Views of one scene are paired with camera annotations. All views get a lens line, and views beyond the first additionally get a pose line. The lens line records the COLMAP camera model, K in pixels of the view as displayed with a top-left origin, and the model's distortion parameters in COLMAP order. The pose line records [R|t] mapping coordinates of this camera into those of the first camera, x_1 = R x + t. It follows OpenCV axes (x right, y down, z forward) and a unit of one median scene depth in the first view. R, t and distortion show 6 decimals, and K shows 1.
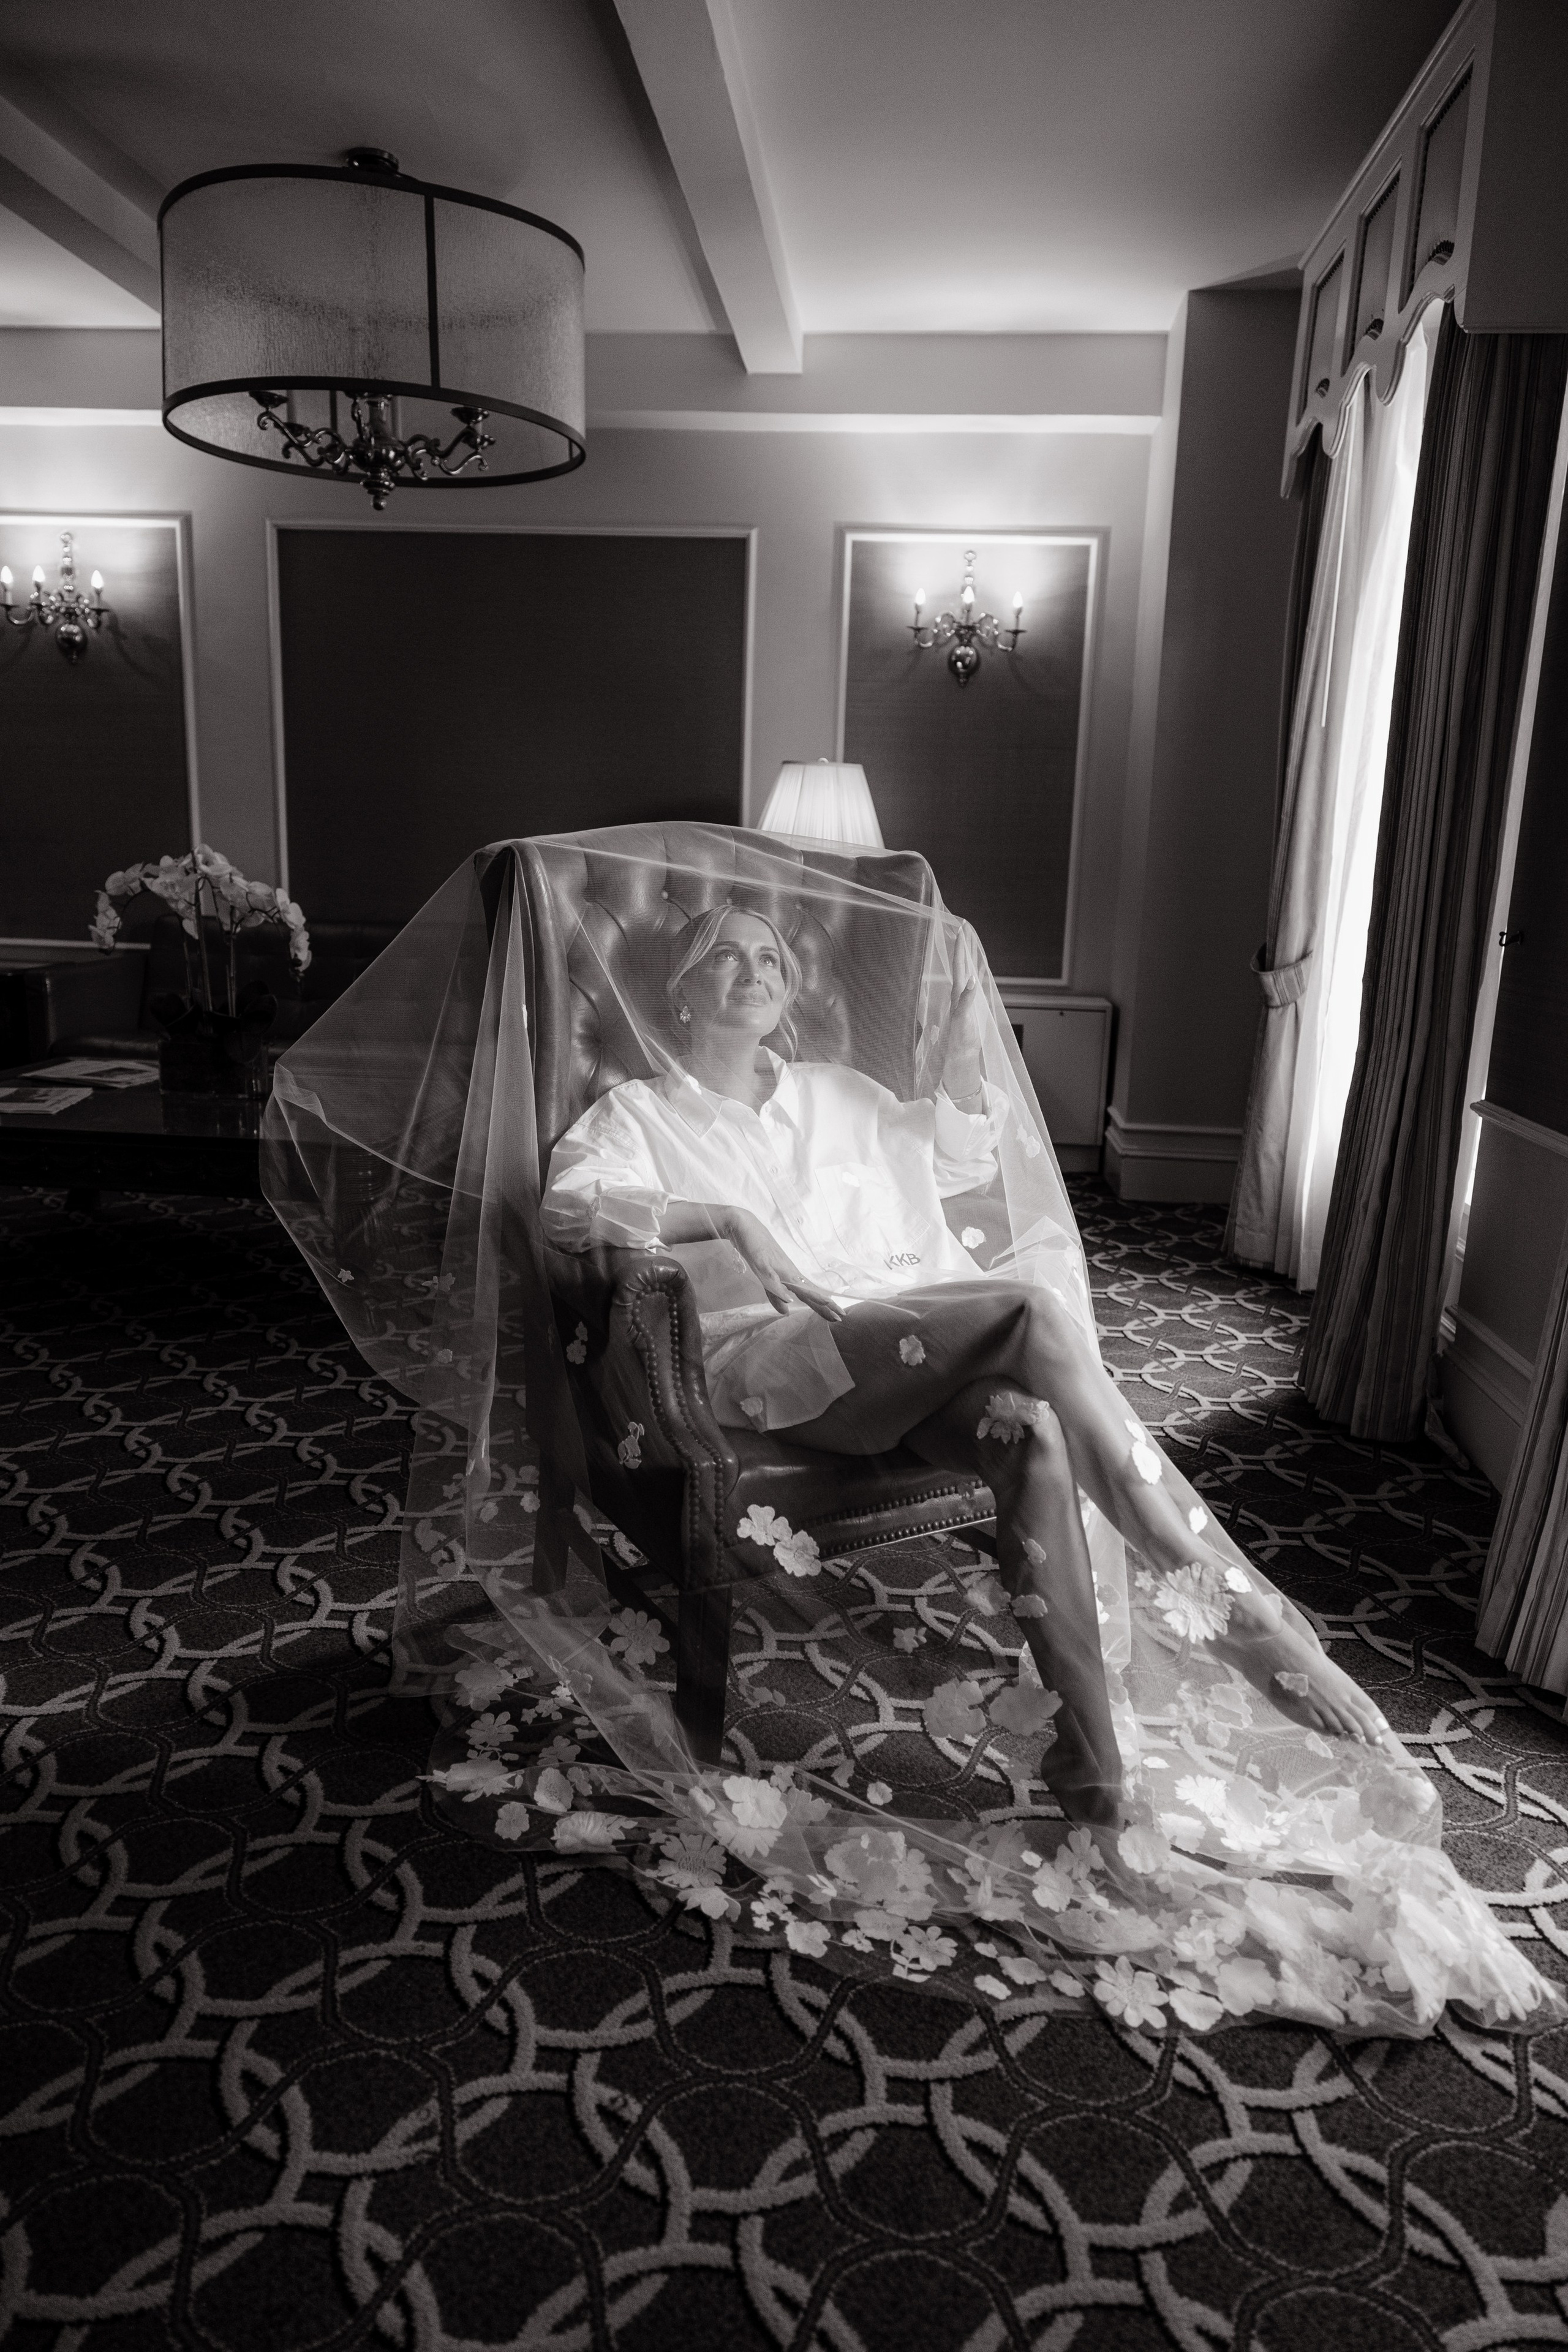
lens RADIAL K [[1538.5, 0, 799.1], [0, 1538.5, 1174.7], [0, 0, 1]] dist [0.003438, 0.006281]
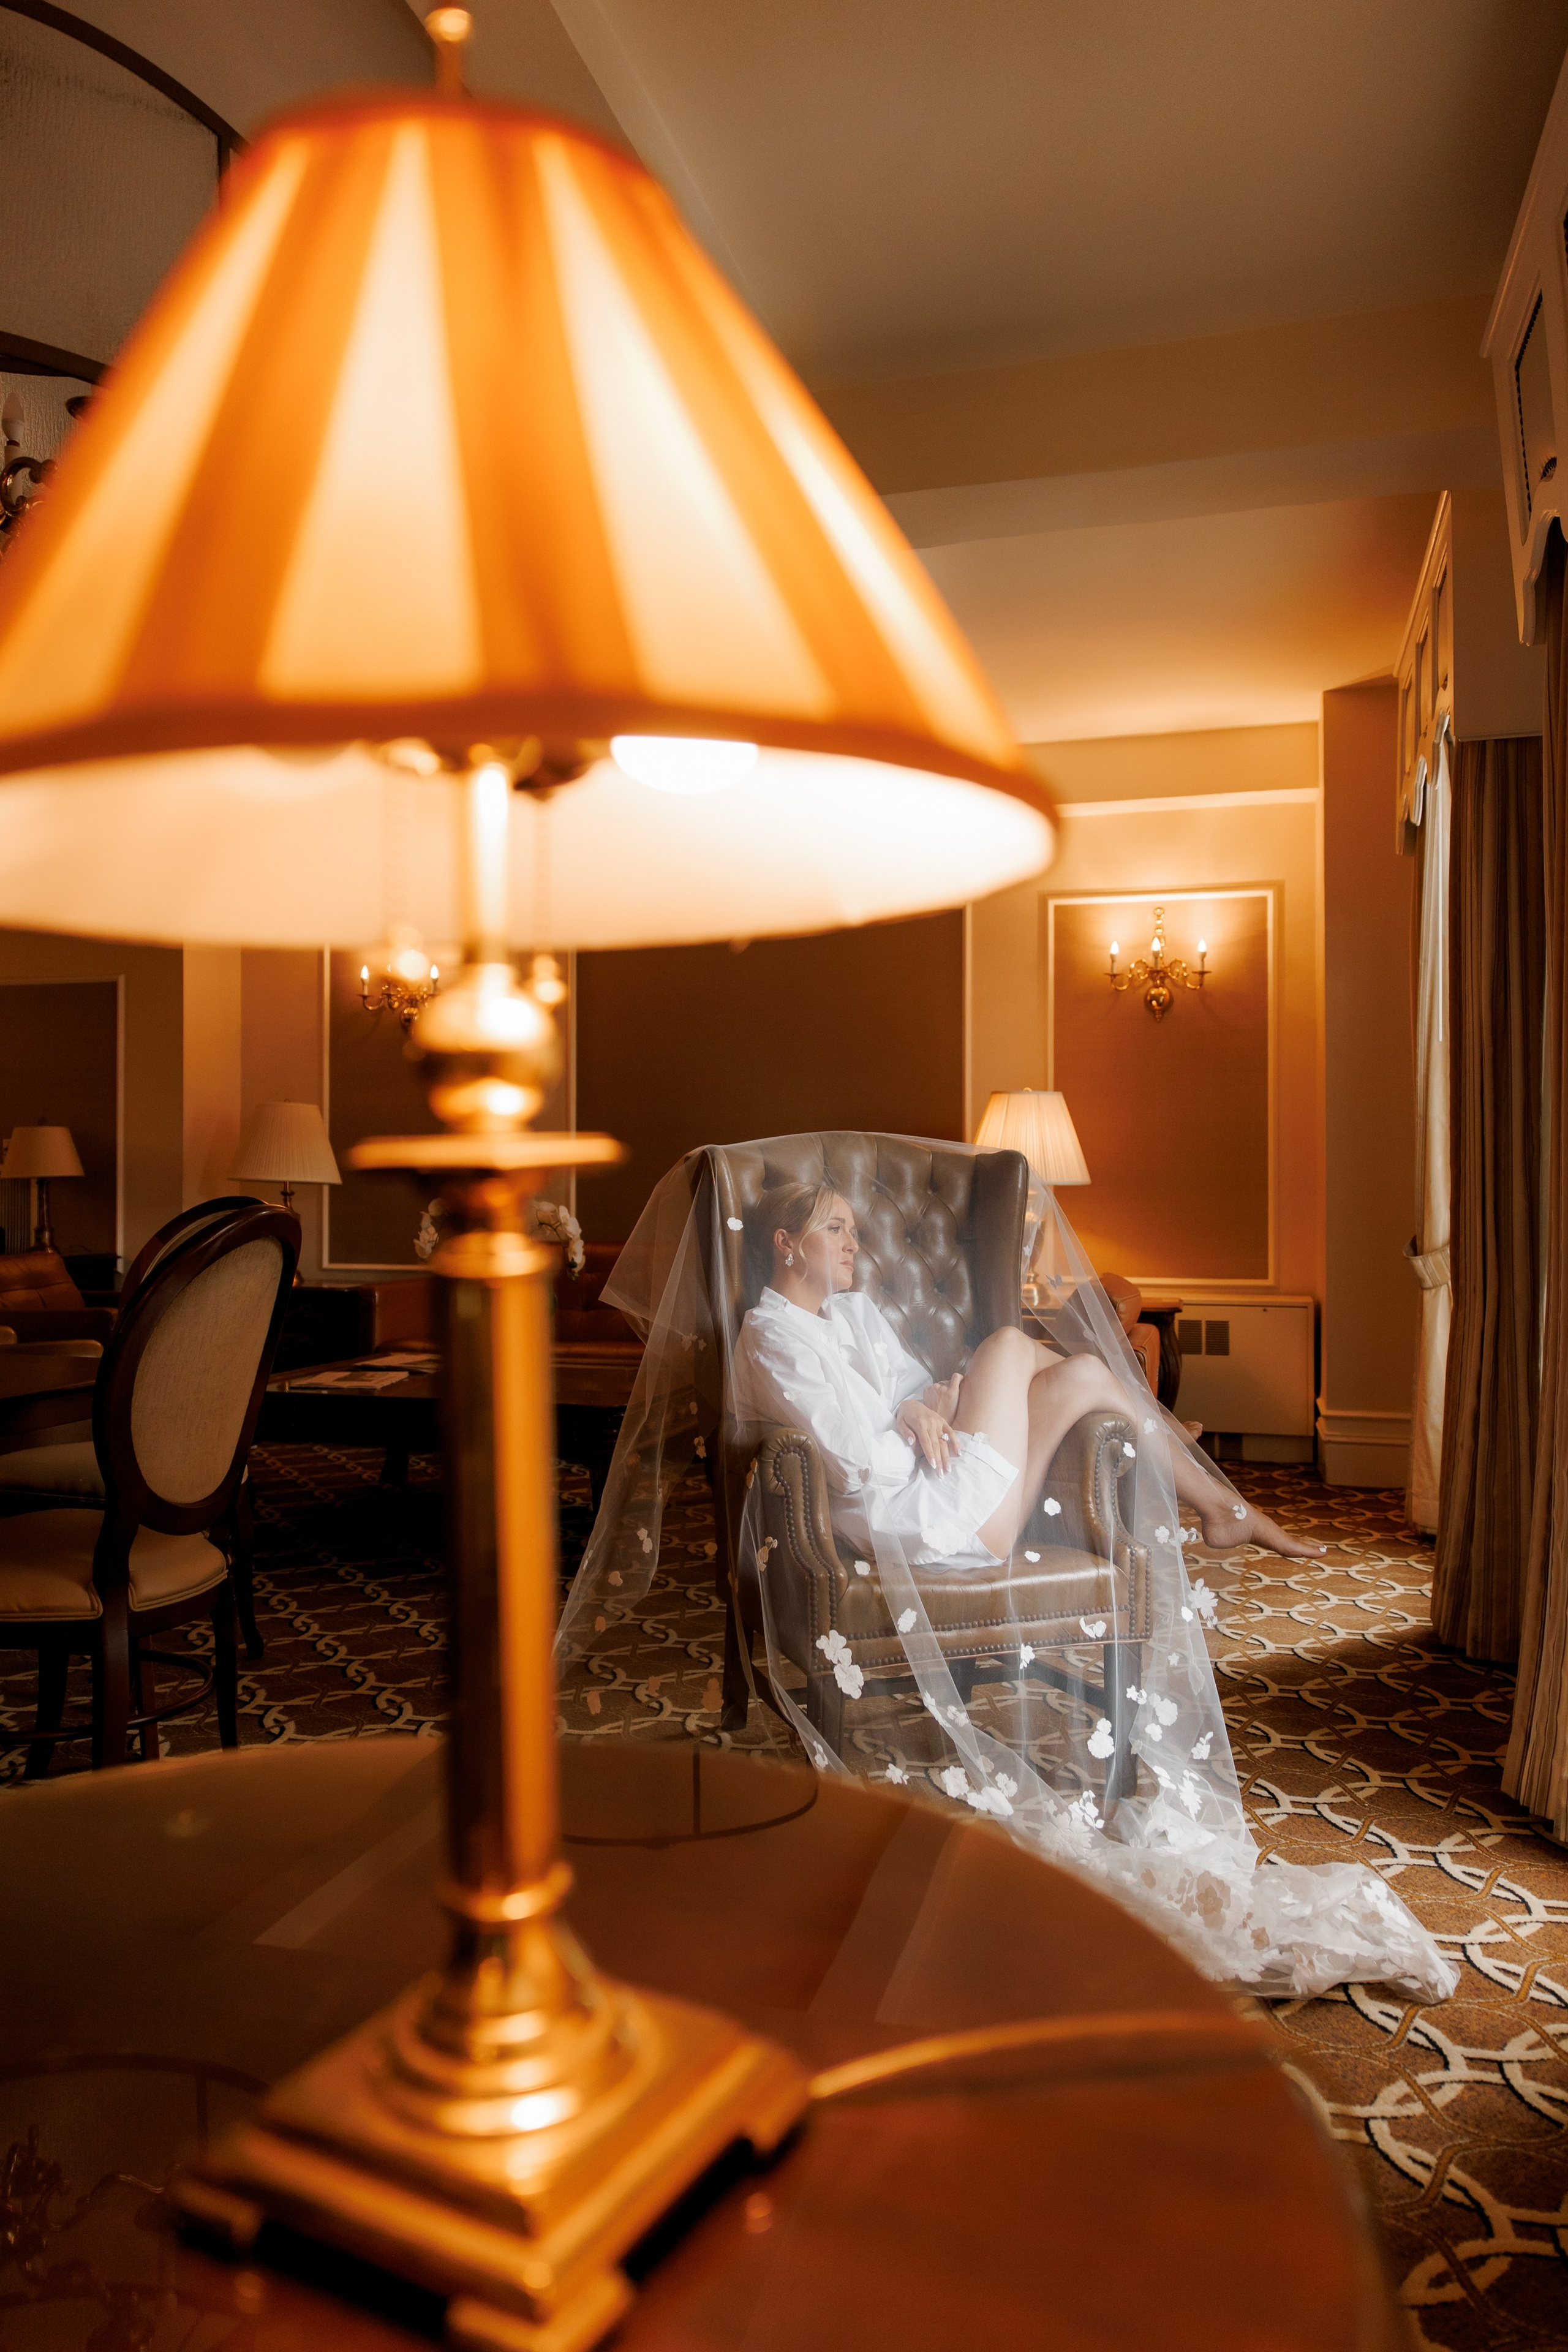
lens RADIAL K [[1634.3, 0, 844.0], [0, 1634.3, 1194.3], [0, 0, 1]] dist [0.021511, 0.002682]
pose [[0.986320, -0.030036, -0.162081, 0.124817], [-0.003970, 0.978645, -0.205519, 0.093038], [0.164793, 0.203351, 0.965138, -0.290807]]
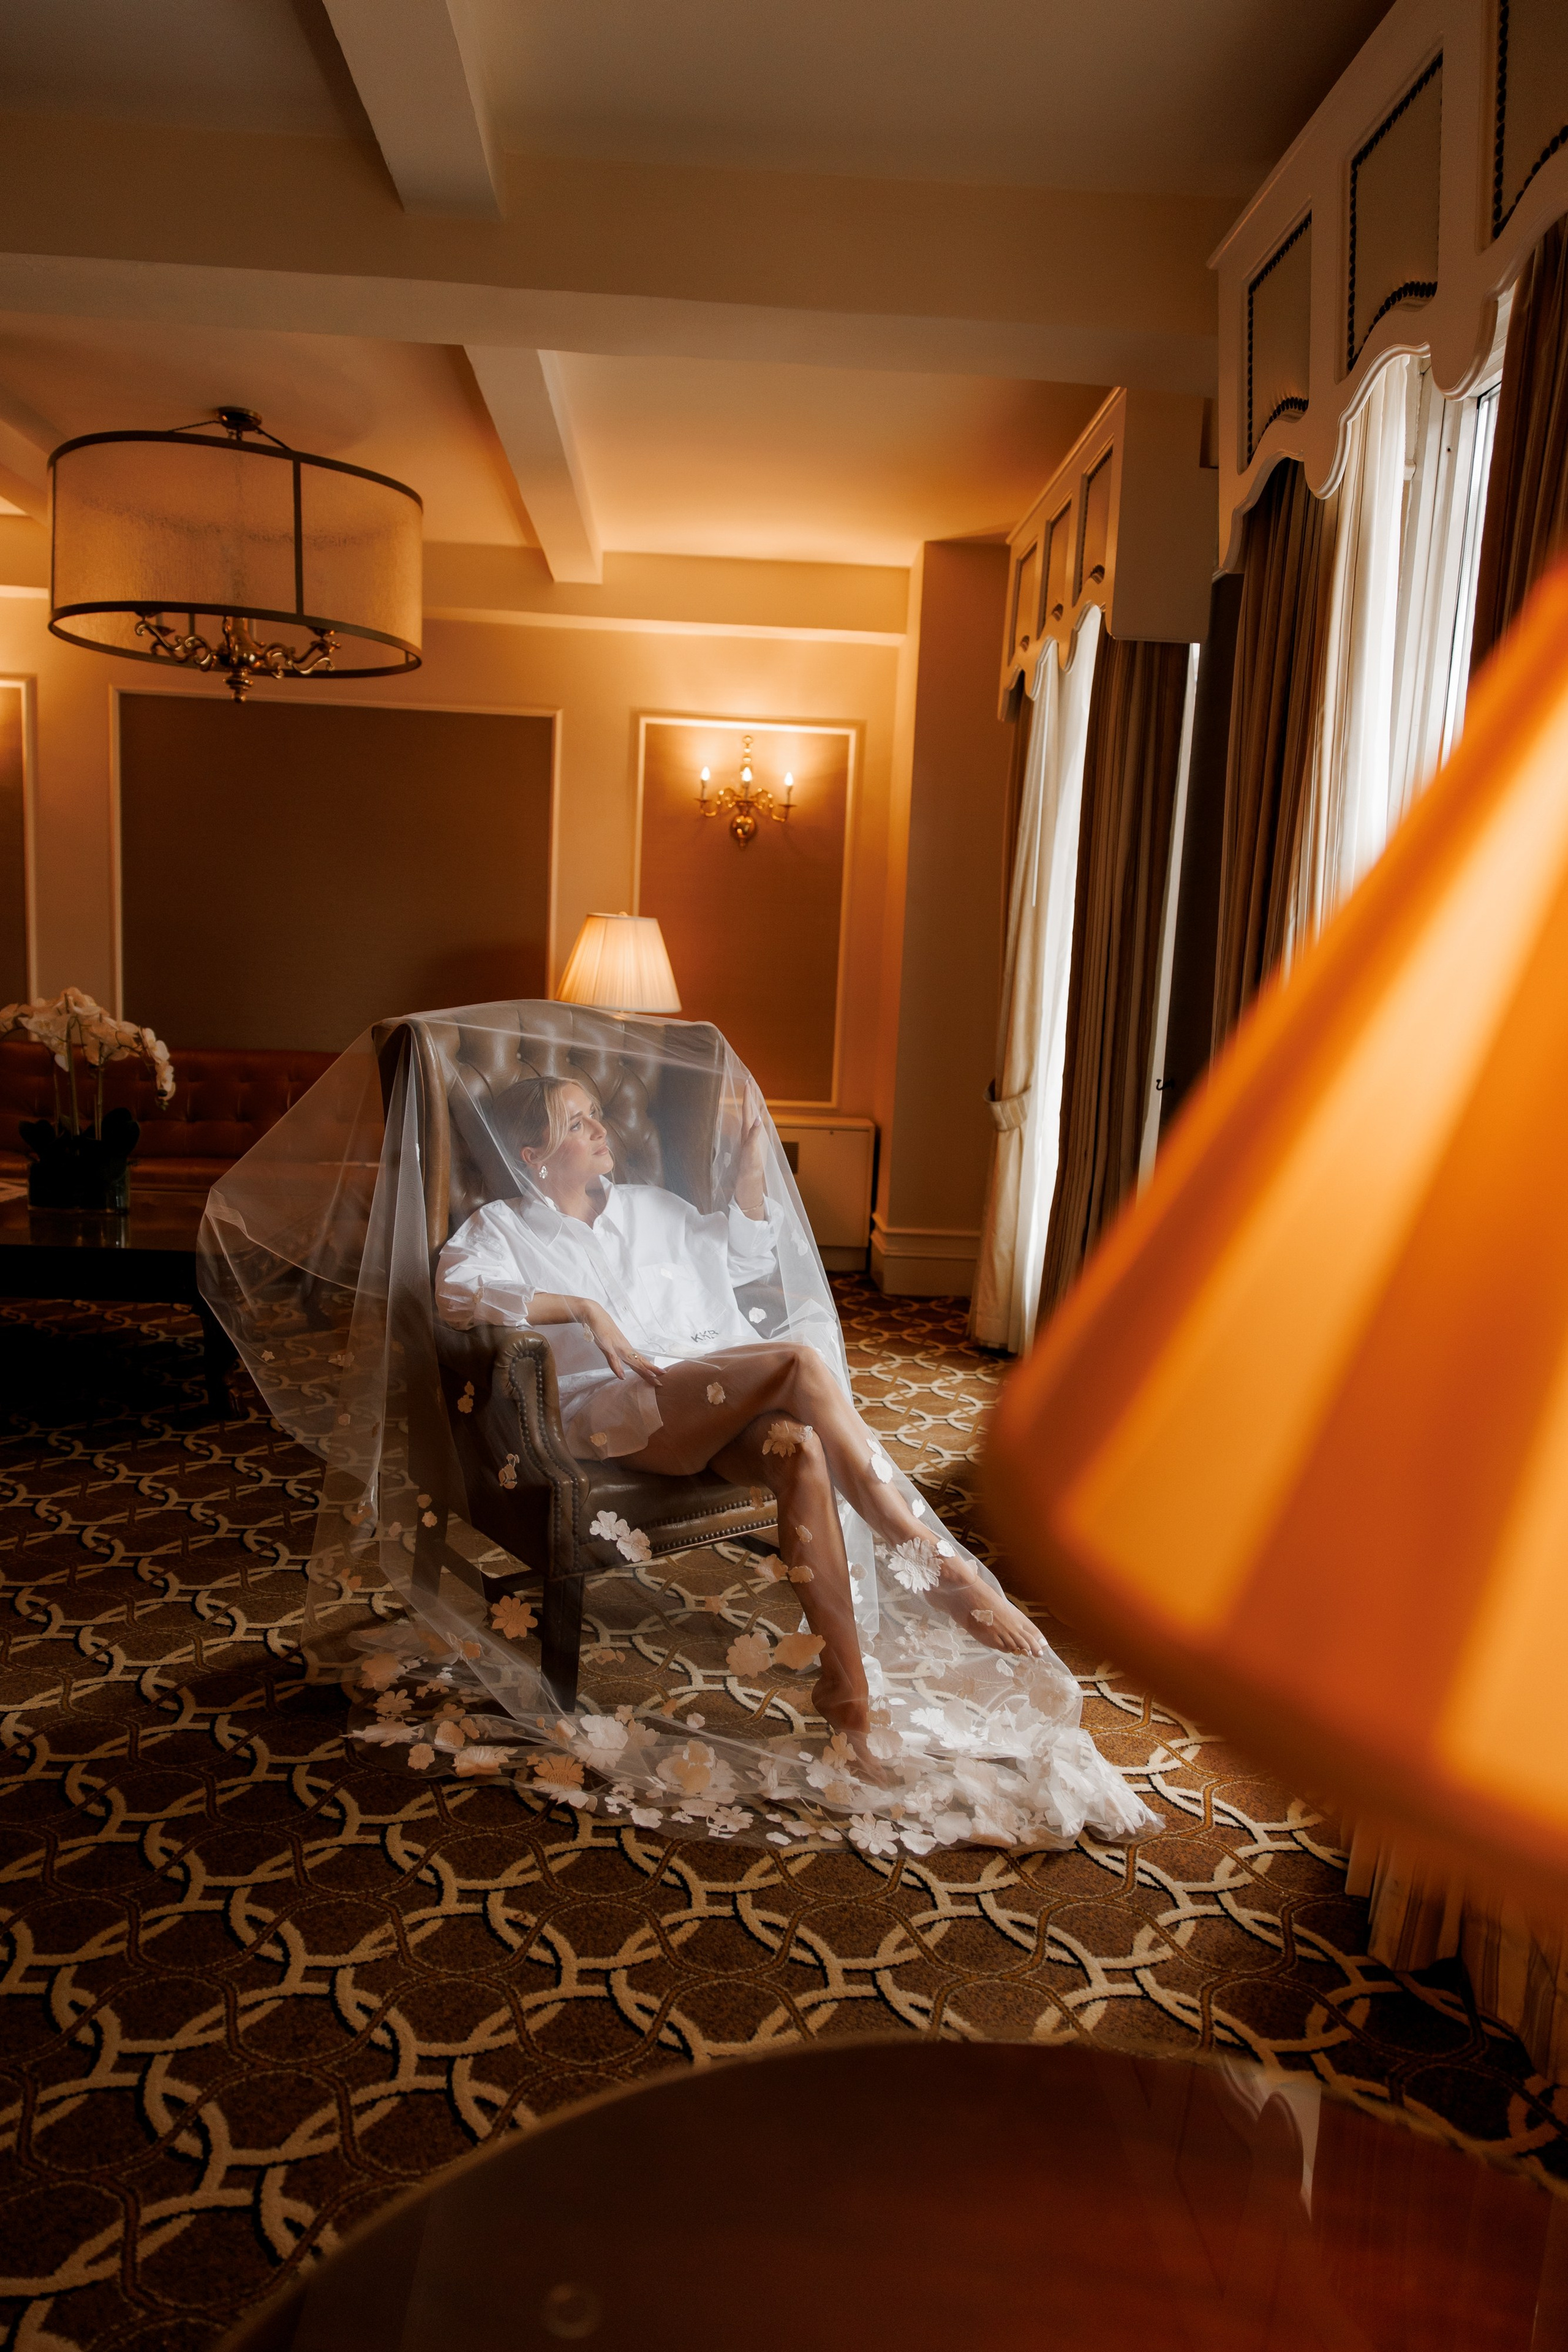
lens RADIAL K [[1538.5, 0, 808.0], [0, 1538.5, 1196.6], [0, 0, 1]] dist [0.003438, 0.006281]
pose [[0.989178, -0.005784, 0.146609, -0.028158], [0.013606, 0.998533, -0.052403, 0.005383], [-0.146091, 0.053831, 0.987806, -0.234971]]
